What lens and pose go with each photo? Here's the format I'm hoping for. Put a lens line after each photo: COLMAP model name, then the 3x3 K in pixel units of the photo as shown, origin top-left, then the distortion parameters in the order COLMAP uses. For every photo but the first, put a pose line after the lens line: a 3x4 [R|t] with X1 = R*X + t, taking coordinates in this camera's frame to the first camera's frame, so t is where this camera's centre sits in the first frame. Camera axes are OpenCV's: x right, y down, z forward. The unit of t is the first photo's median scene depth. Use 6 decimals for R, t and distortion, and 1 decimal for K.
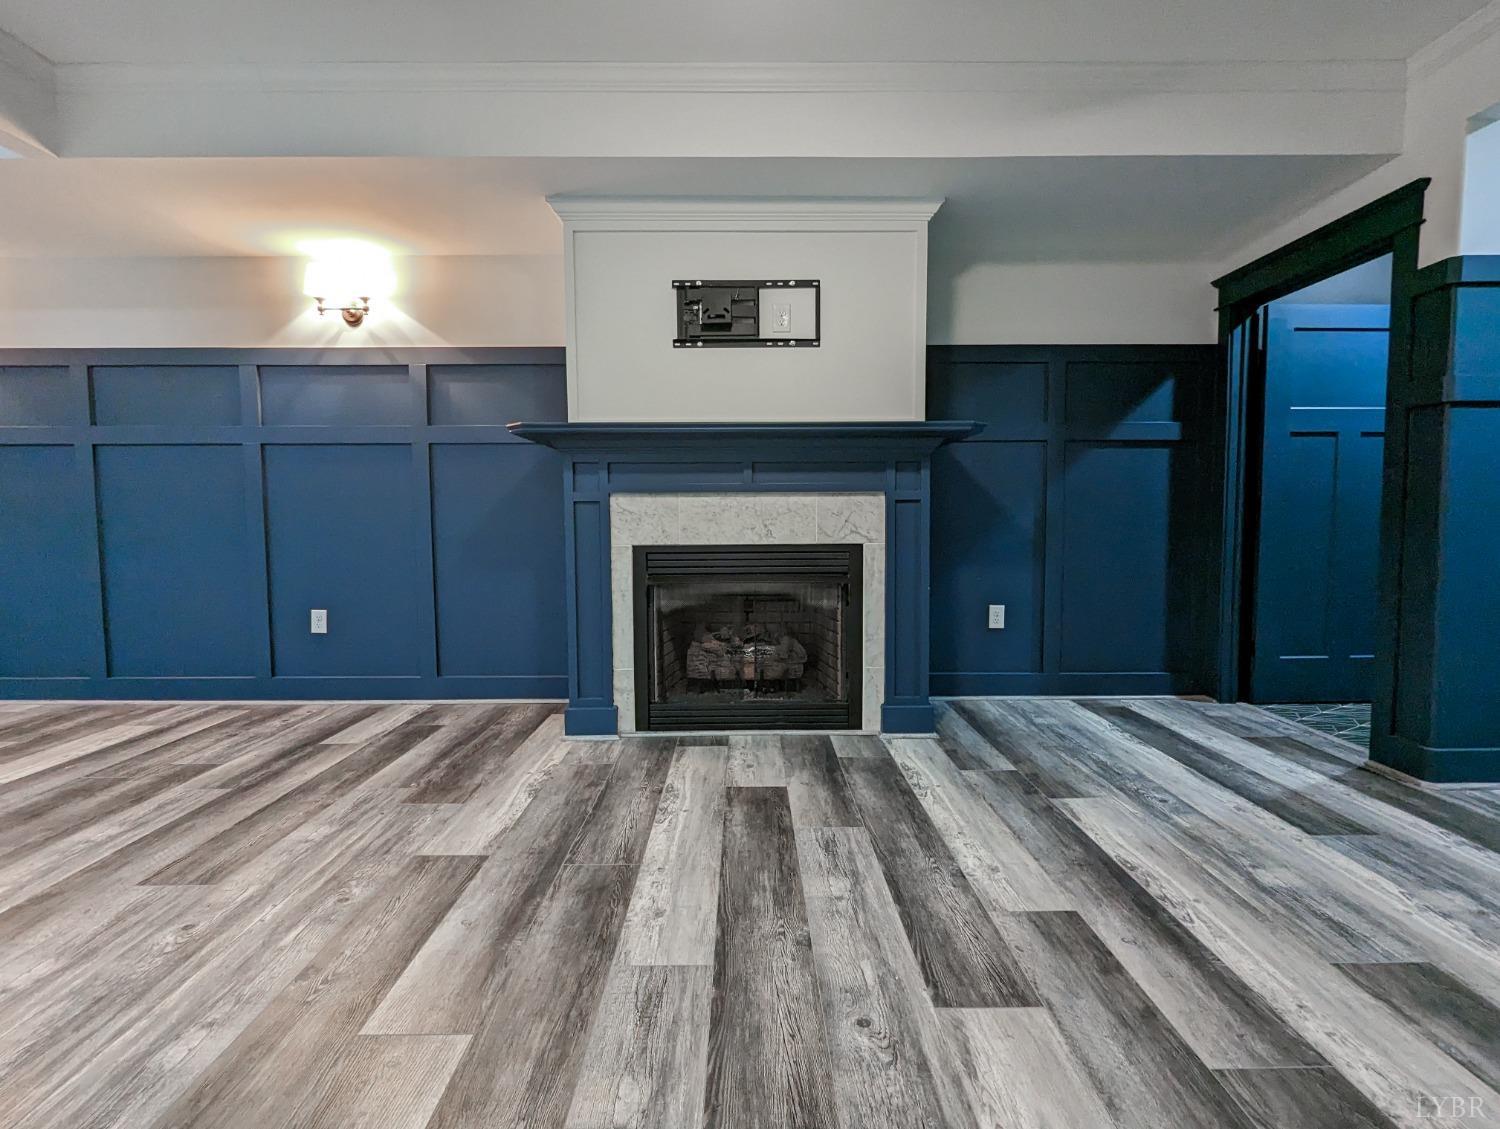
lens RADIAL K [[721.2, 0, 755.4], [0, 721.2, 561.7], [0, 0, 1]] dist [0.000803, 0.000877]
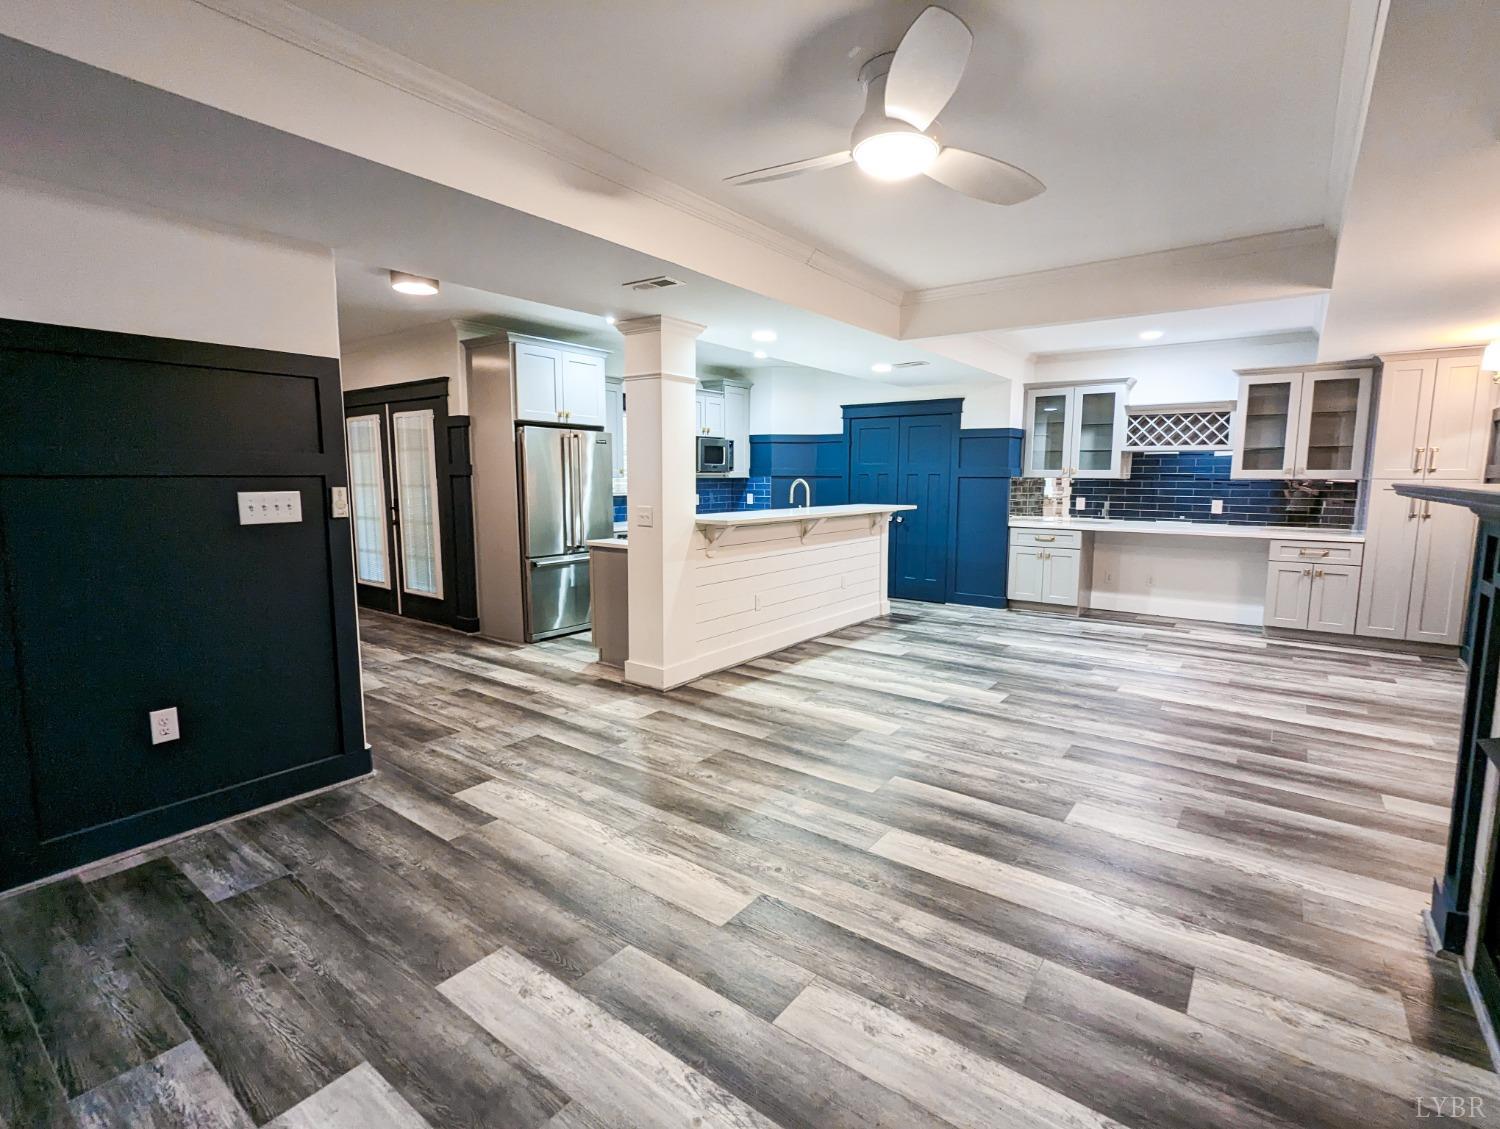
lens RADIAL K [[721.2, 0, 755.4], [0, 721.2, 561.7], [0, 0, 1]] dist [0.000803, 0.000877]
pose [[-0.607647, 0.099988, -0.787888, 1.083990], [-0.051710, 0.984958, 0.164877, -0.296311], [0.792522, 0.140929, -0.593336, 1.354097]]
